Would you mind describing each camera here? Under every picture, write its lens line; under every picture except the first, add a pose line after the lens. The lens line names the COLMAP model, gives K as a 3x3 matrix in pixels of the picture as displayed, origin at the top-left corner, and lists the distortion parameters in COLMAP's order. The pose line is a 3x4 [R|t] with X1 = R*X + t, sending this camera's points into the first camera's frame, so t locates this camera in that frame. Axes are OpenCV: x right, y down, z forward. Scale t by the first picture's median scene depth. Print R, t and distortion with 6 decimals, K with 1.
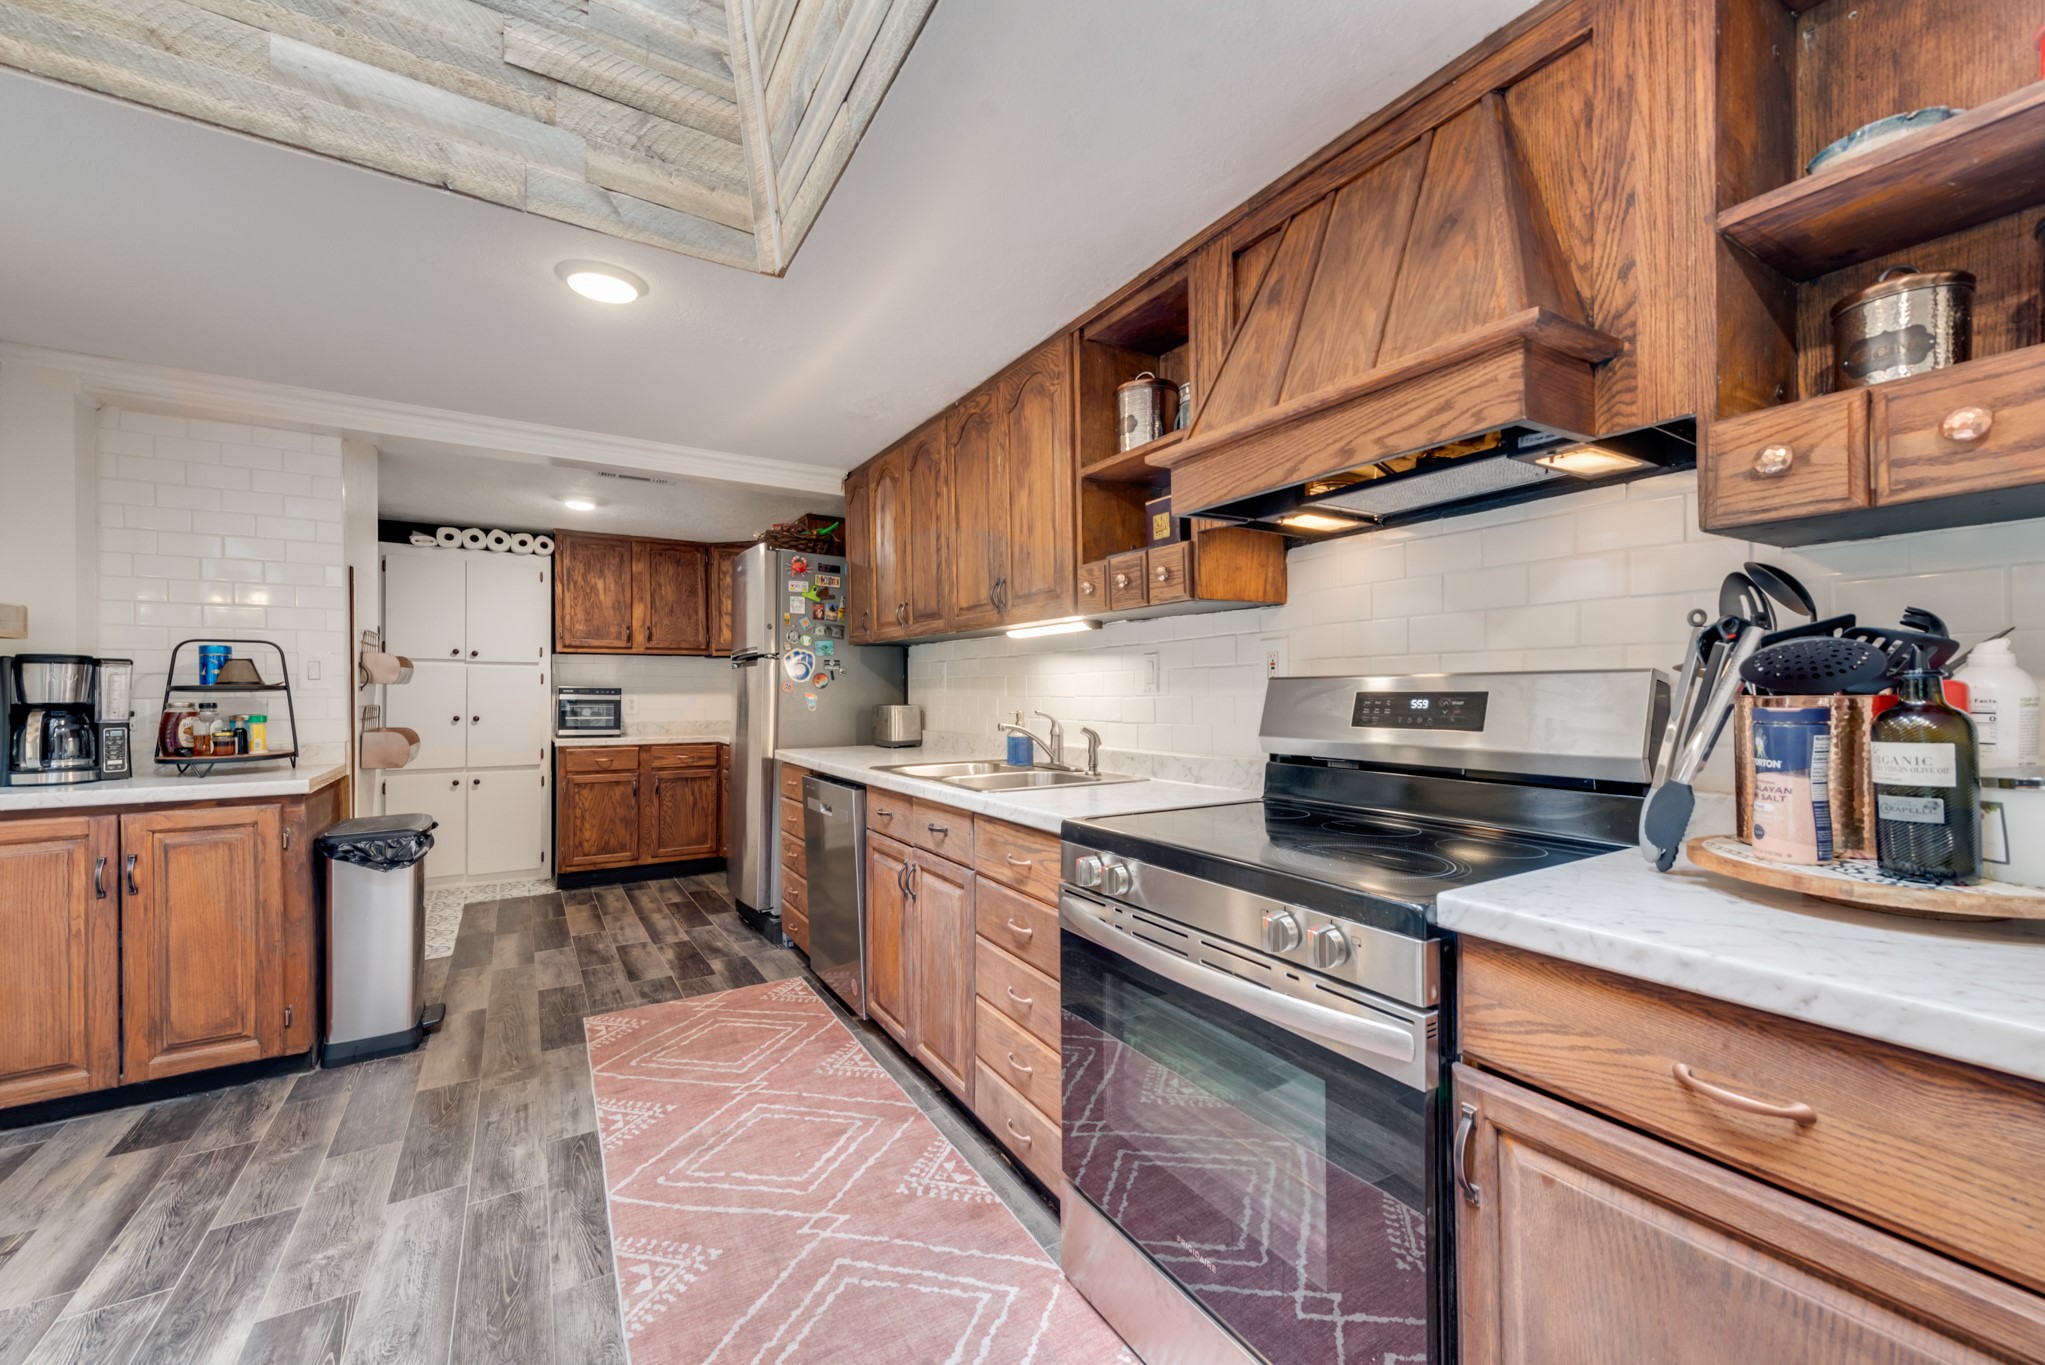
lens RADIAL K [[802.4, 0, 1024.9], [0, 802.4, 692.3], [0, 0, 1]] dist [0.014188, -0.003575]
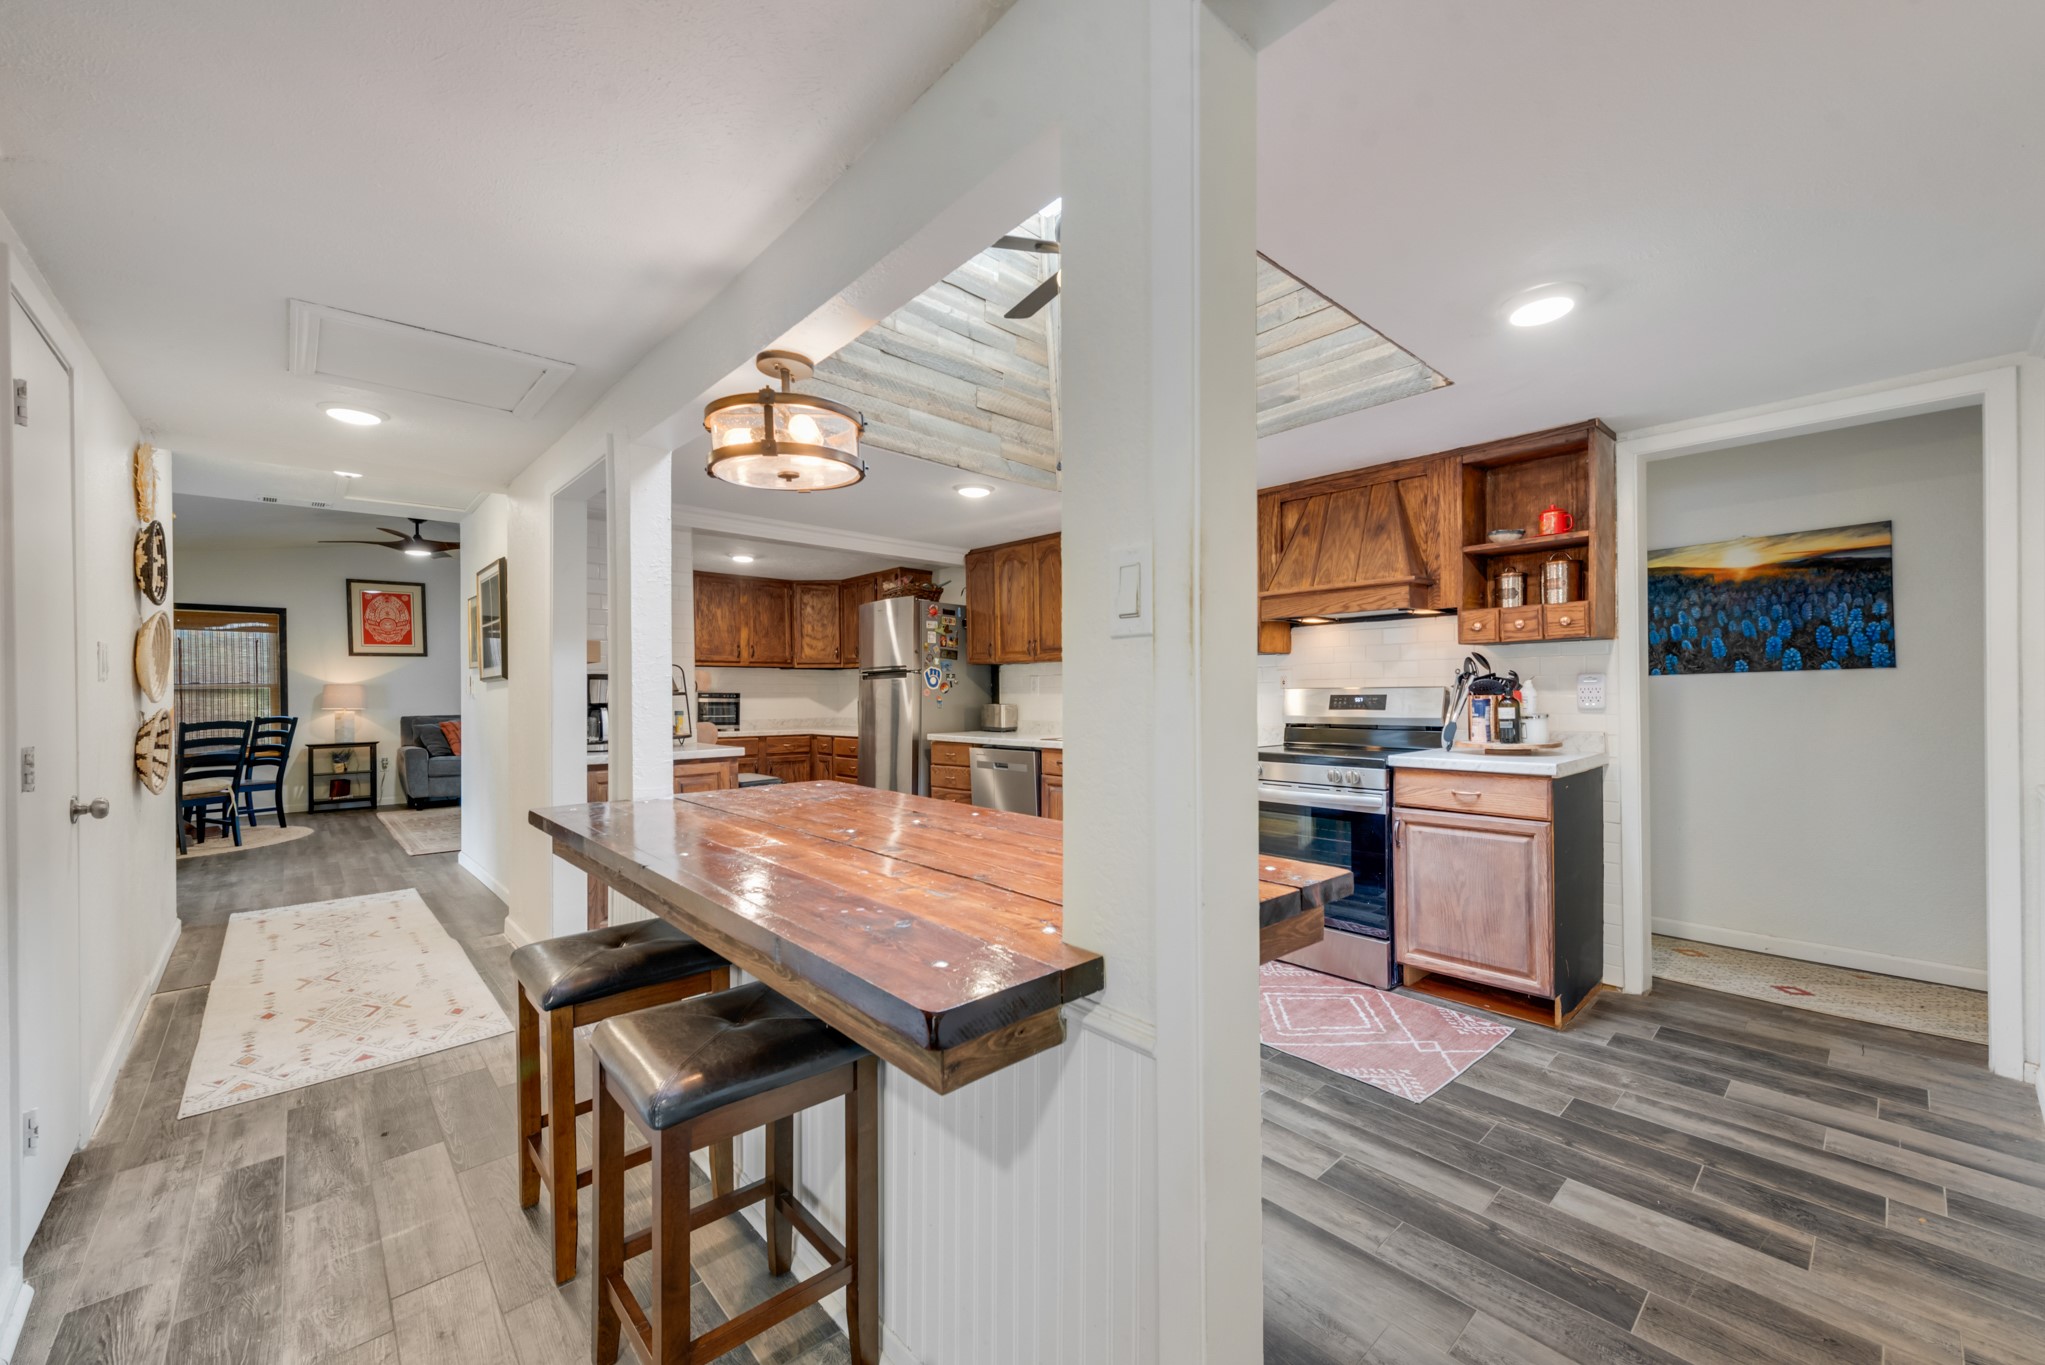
lens RADIAL K [[802.3, 0, 1023.6], [0, 802.3, 697.7], [0, 0, 1]] dist [0.021467, -0.007731]
pose [[0.981944, -0.003050, 0.189146, -0.635350], [0.002625, 0.999993, 0.002493, 0.000263], [-0.189152, -0.001952, 0.981946, -0.787687]]
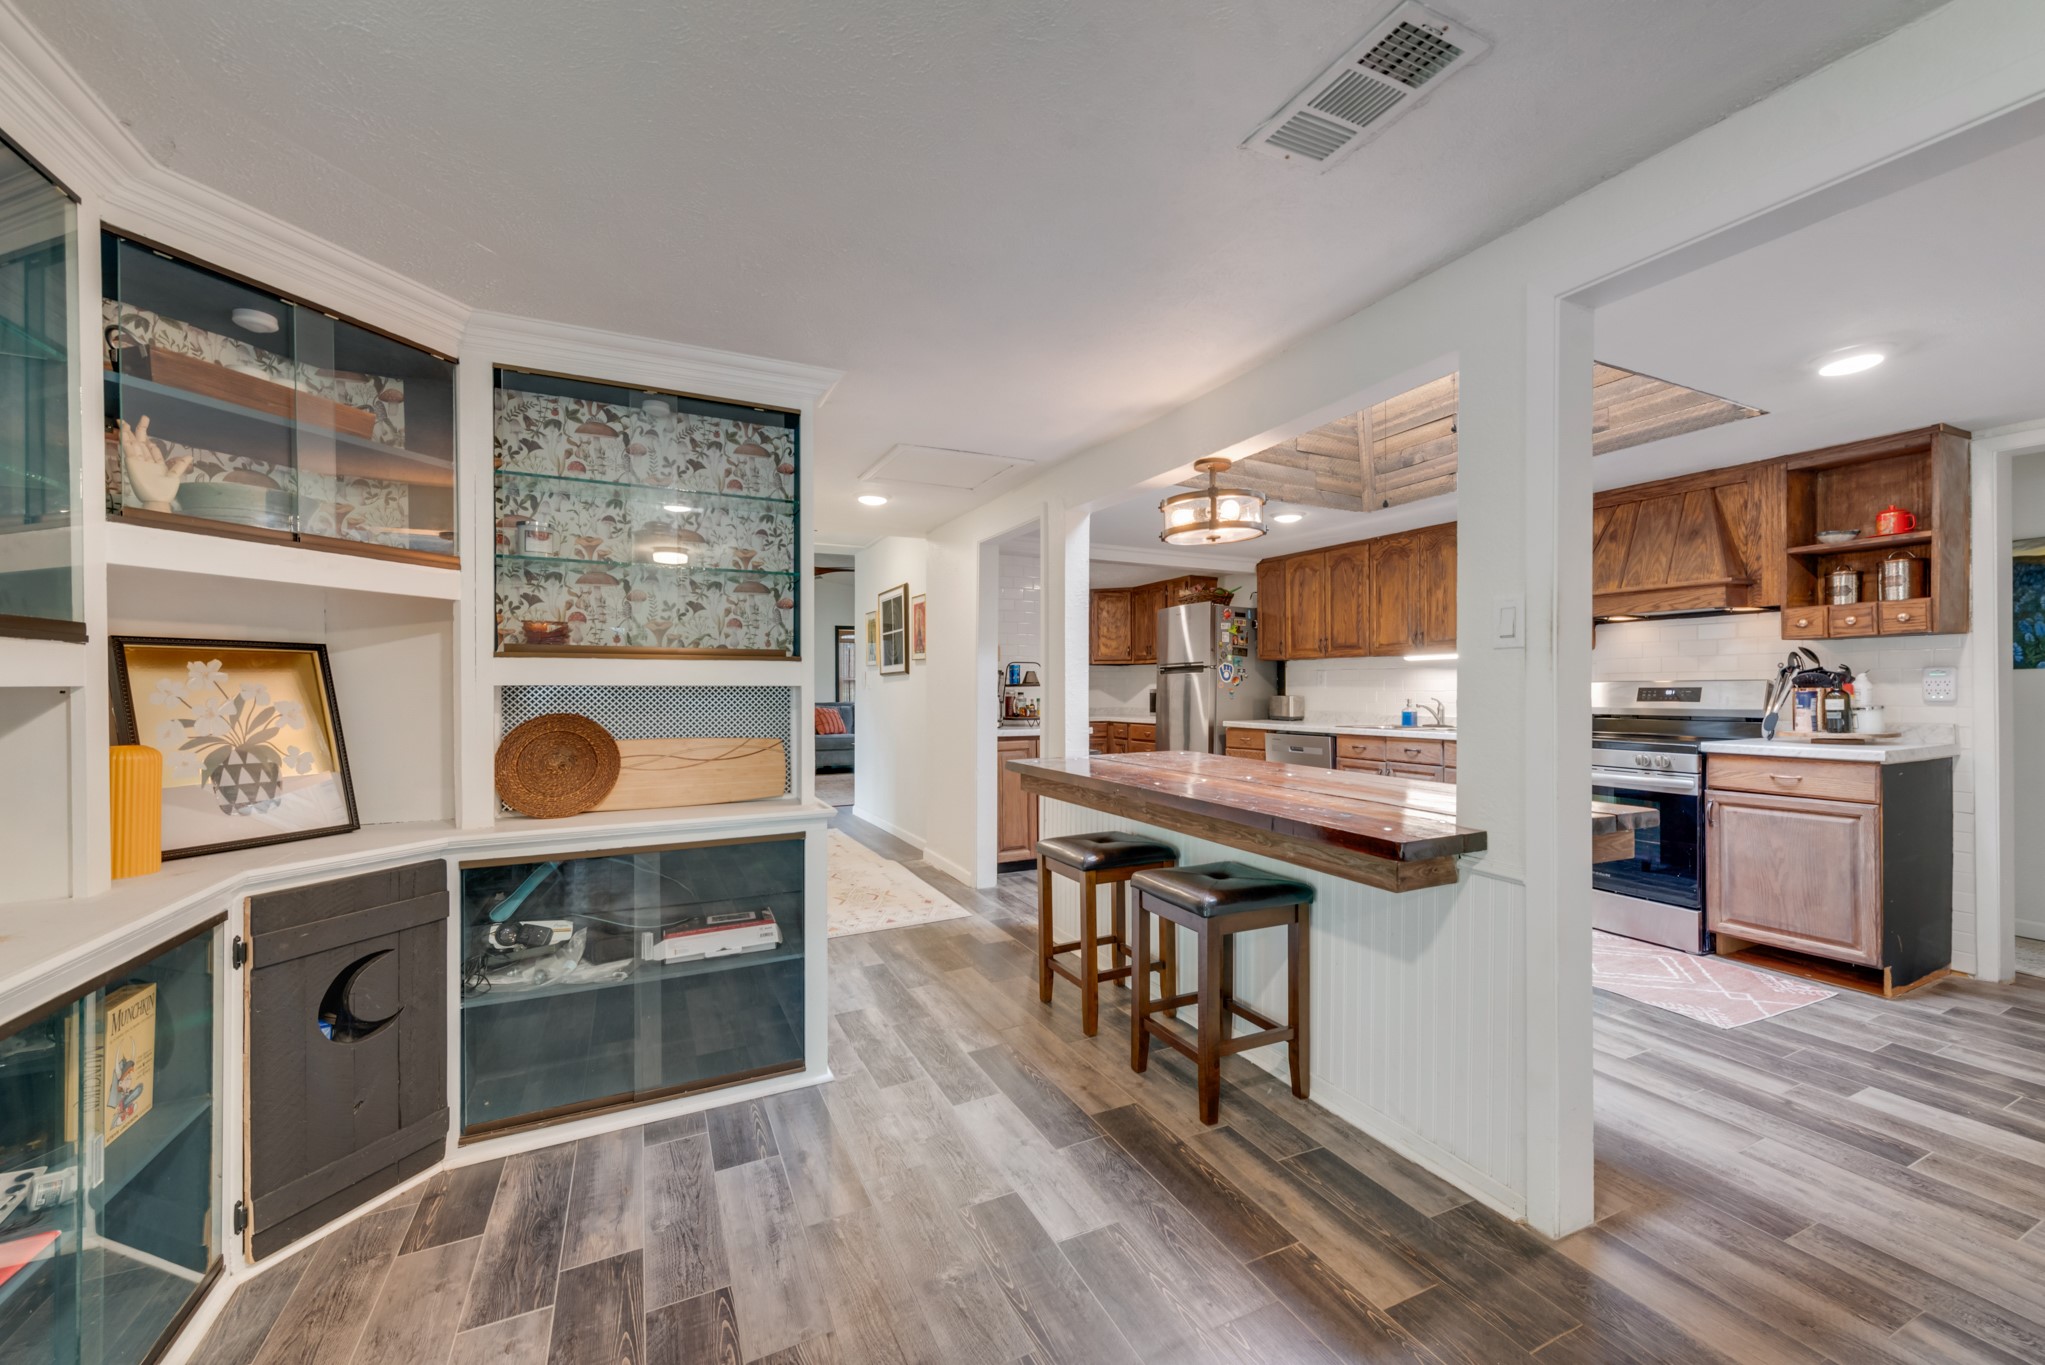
lens RADIAL K [[802.3, 0, 1024.6], [0, 802.3, 693.2], [0, 0, 1]] dist [0.021144, -0.005374]
pose [[0.995787, 0.002604, -0.091665, -0.880336], [-0.002328, 0.999992, 0.003121, 0.009779], [0.091672, -0.002895, 0.995785, -1.175383]]
